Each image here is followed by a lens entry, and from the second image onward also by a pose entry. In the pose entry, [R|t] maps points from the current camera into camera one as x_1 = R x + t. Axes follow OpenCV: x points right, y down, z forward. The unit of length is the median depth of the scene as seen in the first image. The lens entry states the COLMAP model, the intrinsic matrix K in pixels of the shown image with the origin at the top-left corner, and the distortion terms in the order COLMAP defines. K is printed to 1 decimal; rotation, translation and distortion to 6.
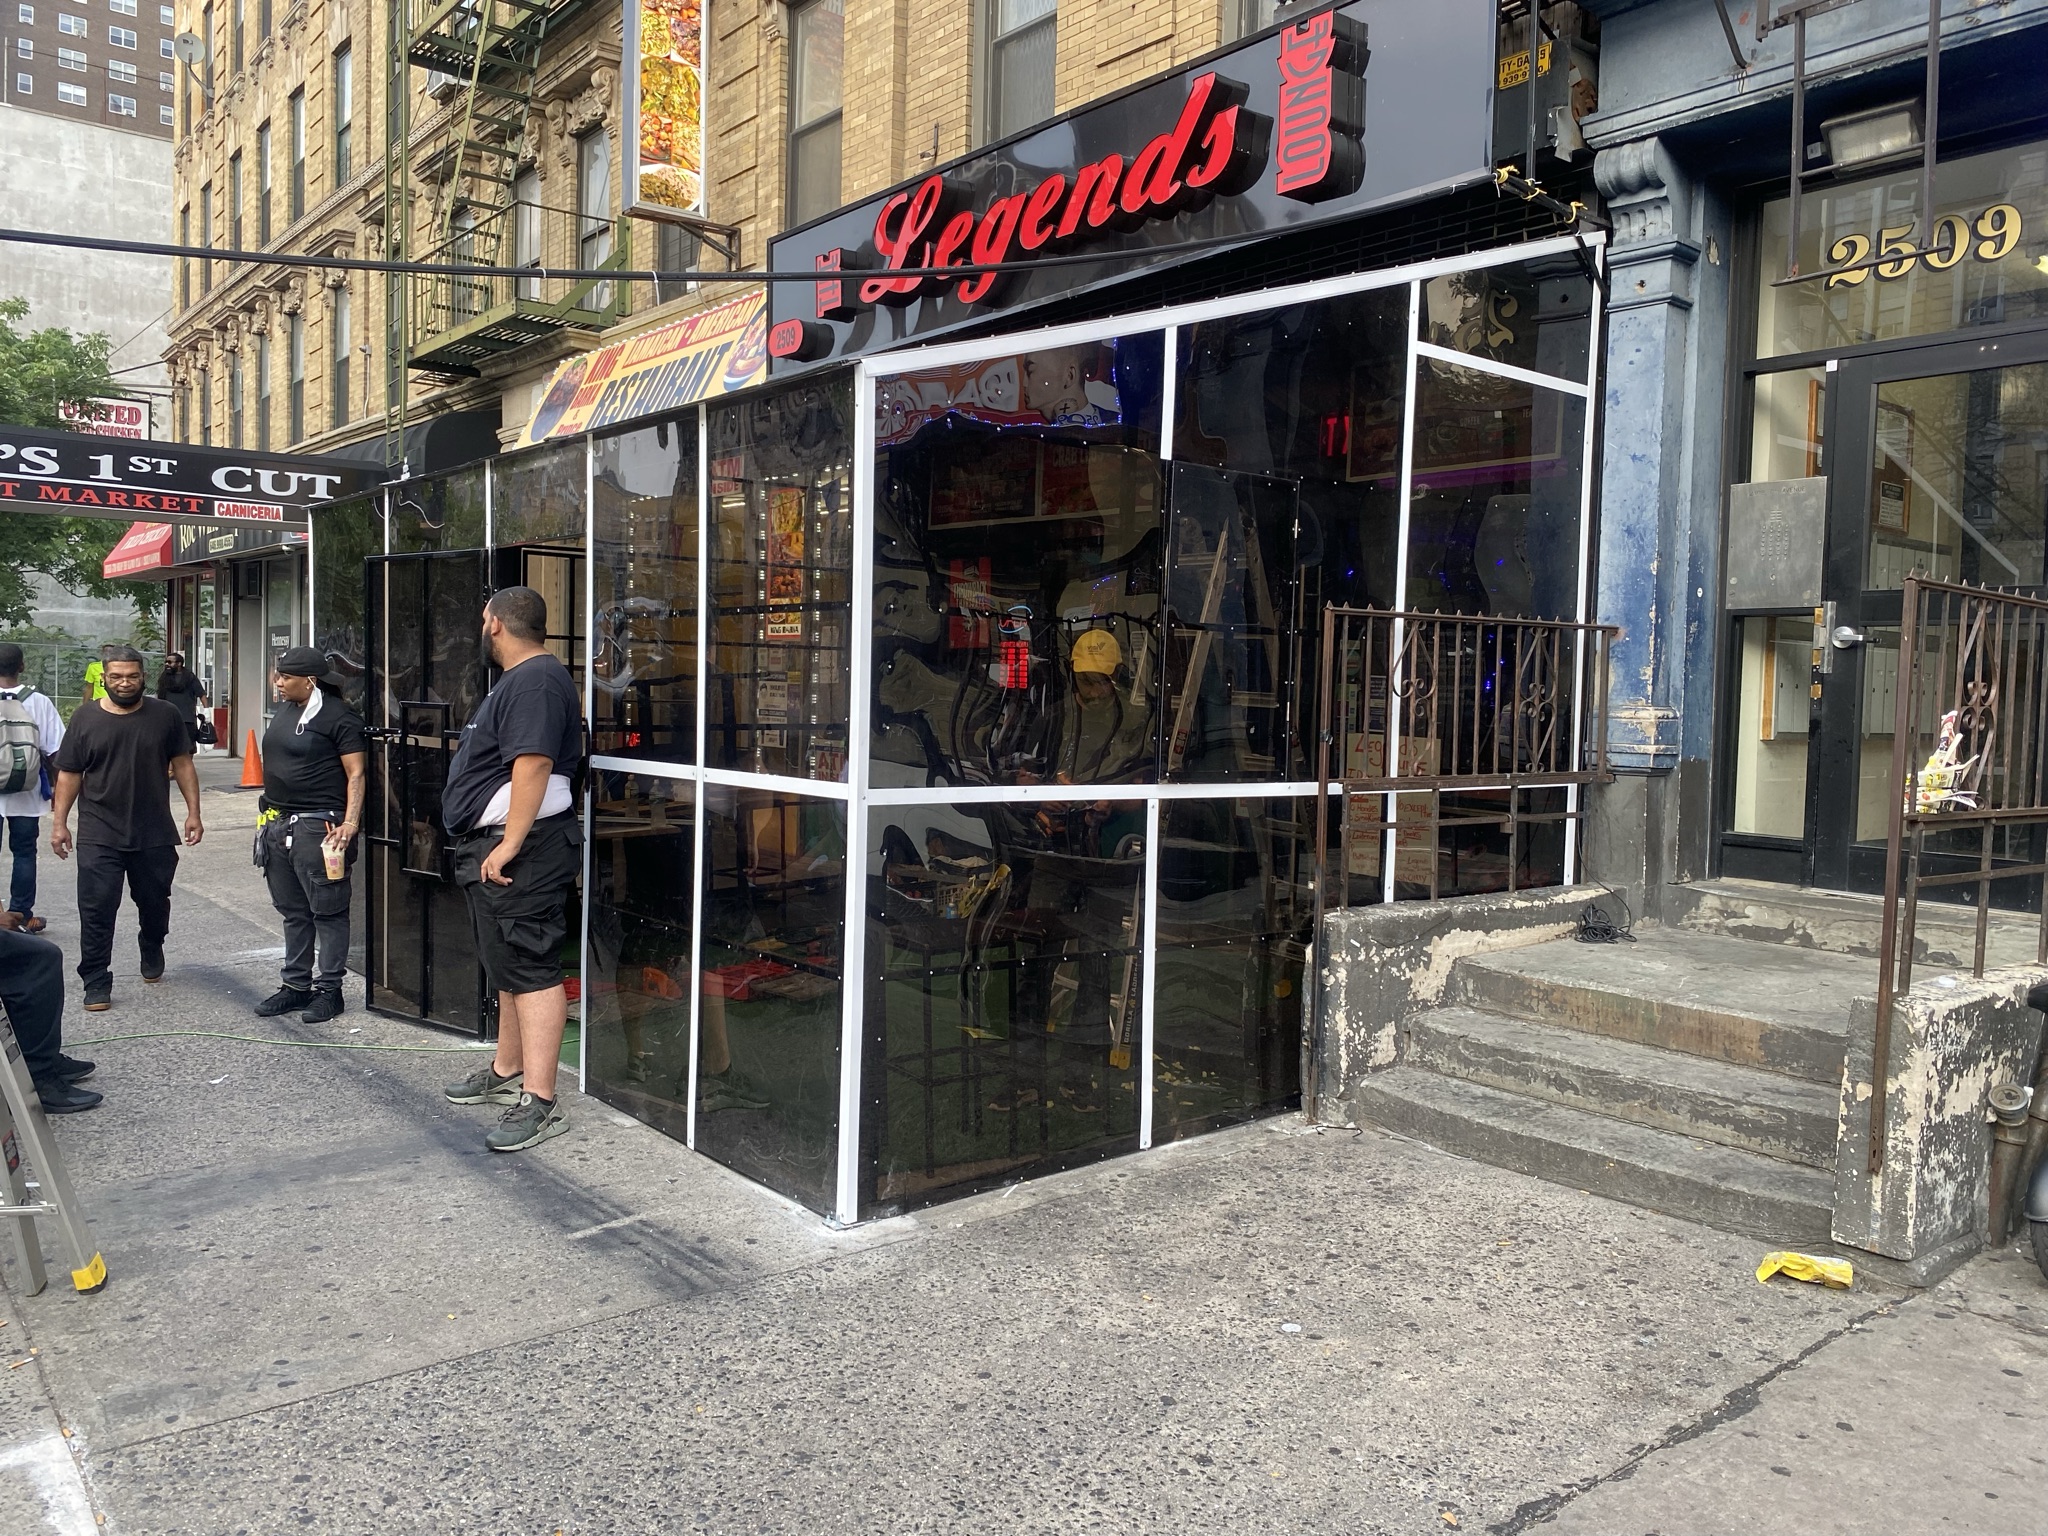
lens RADIAL K [[1556.2, 0, 1024.6], [0, 1556.2, 736.5], [0, 0, 1]] dist [0.008142, 0.000525]
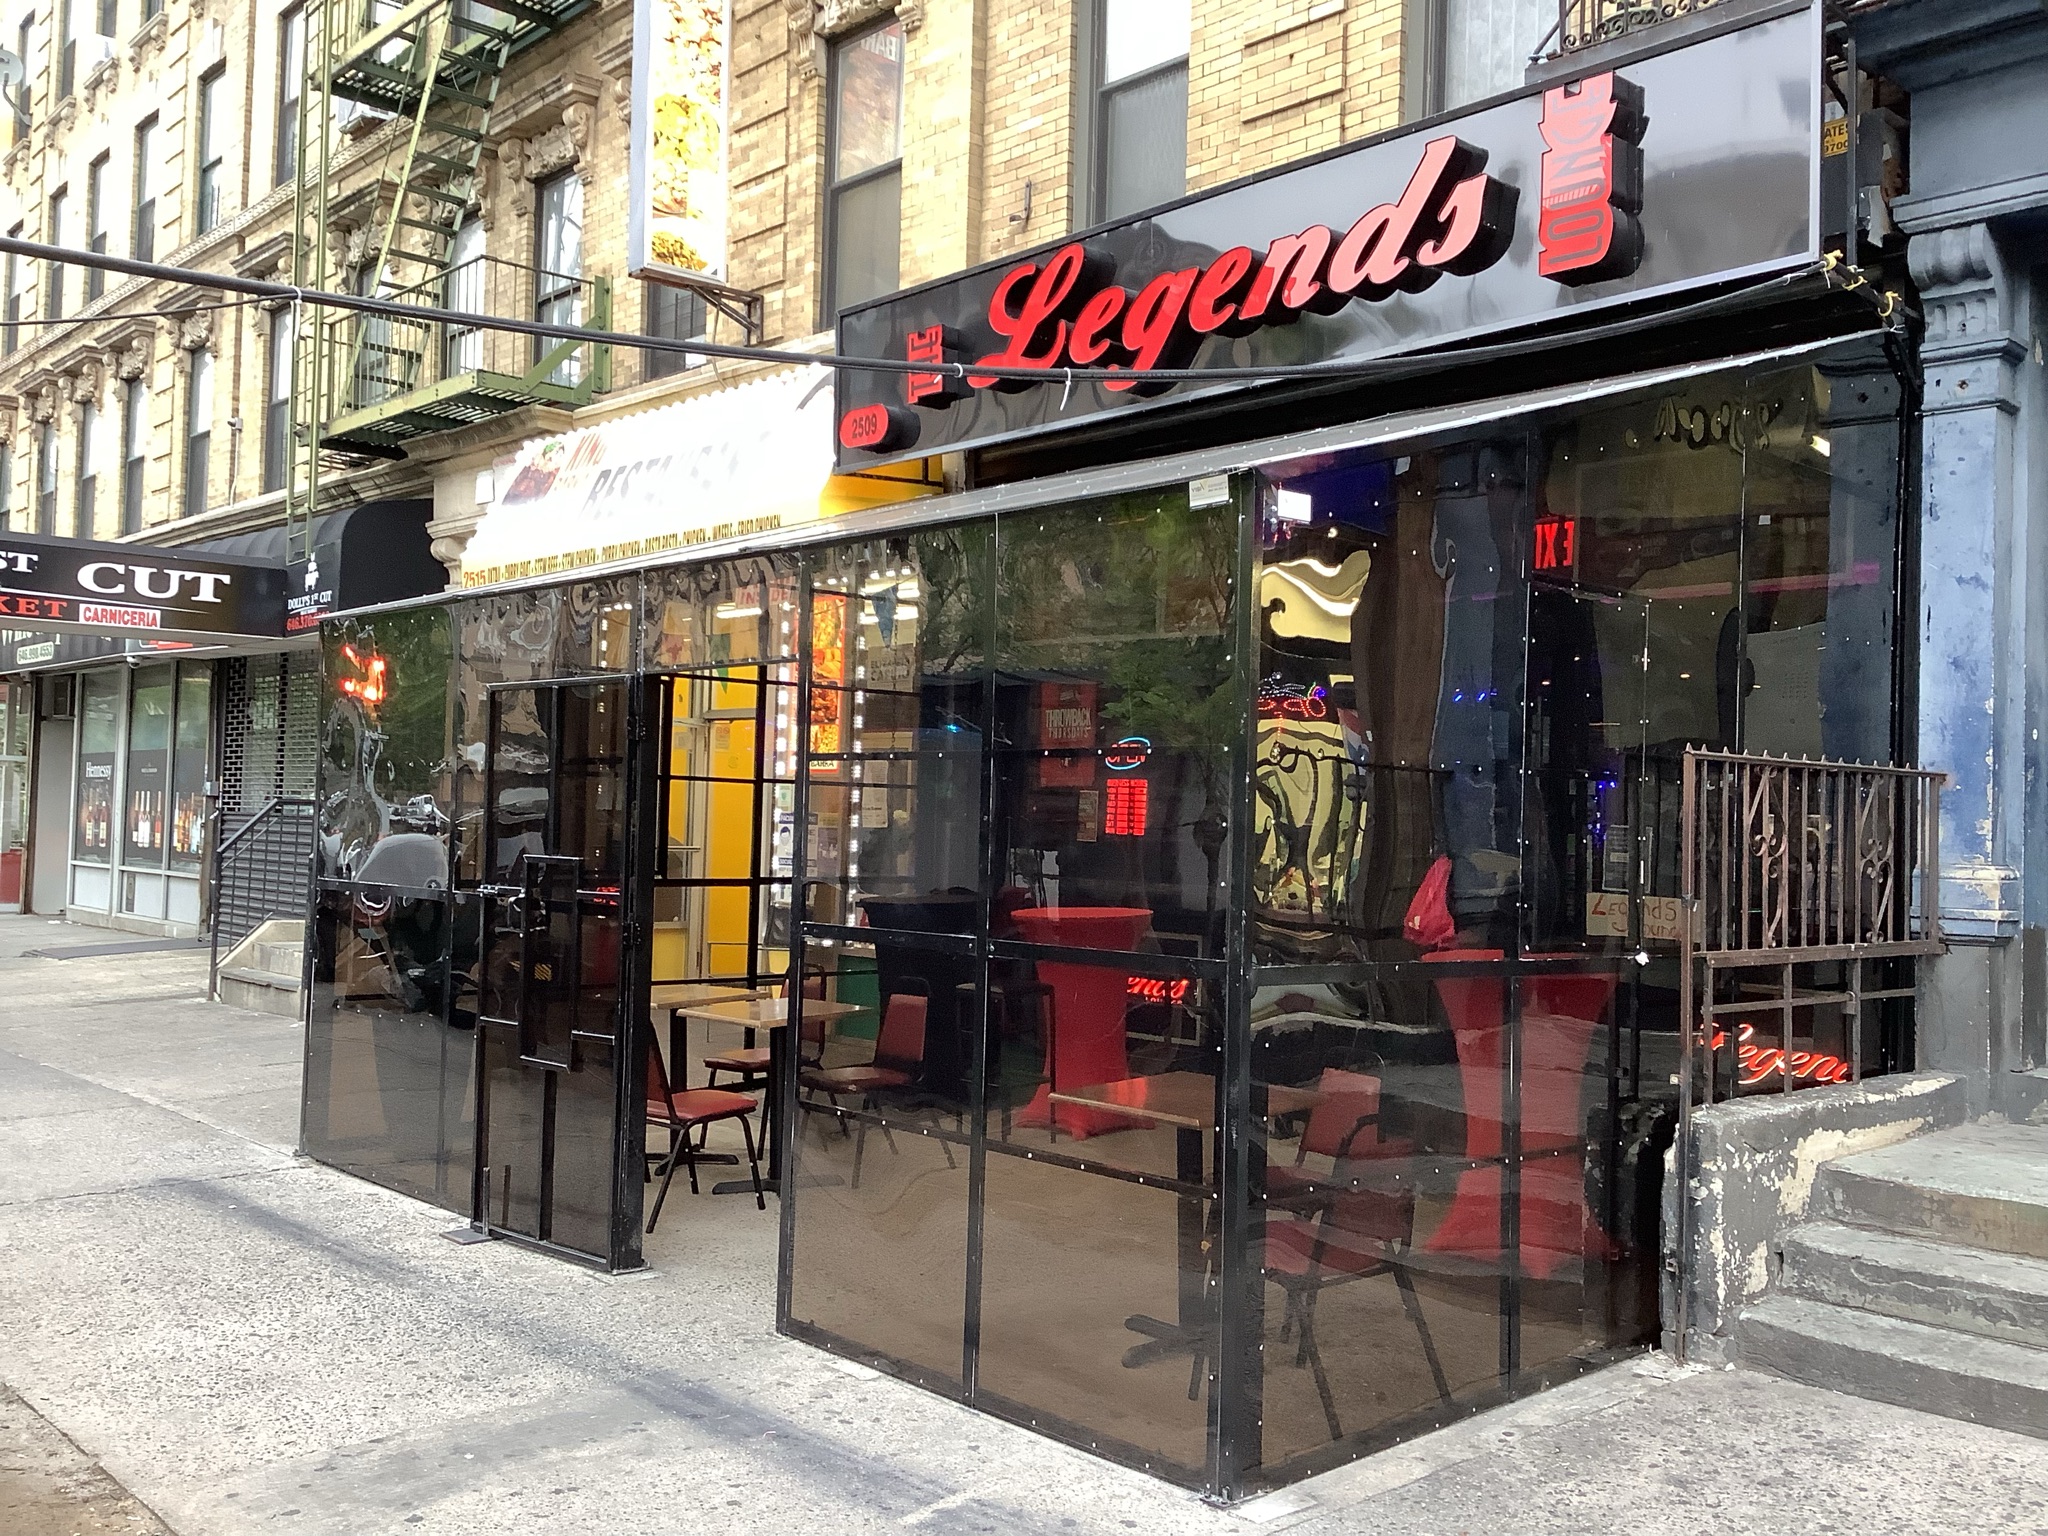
lens RADIAL K [[1830.0, 0, 1024.0], [0, 1830.0, 768.0], [0, 0, 1]] dist [0.100683, -0.204106]
pose [[0.998250, 0.004485, 0.058958, -0.158020], [-0.000759, 0.998009, -0.063073, -0.006630], [-0.059124, 0.062918, 0.996266, 0.003439]]
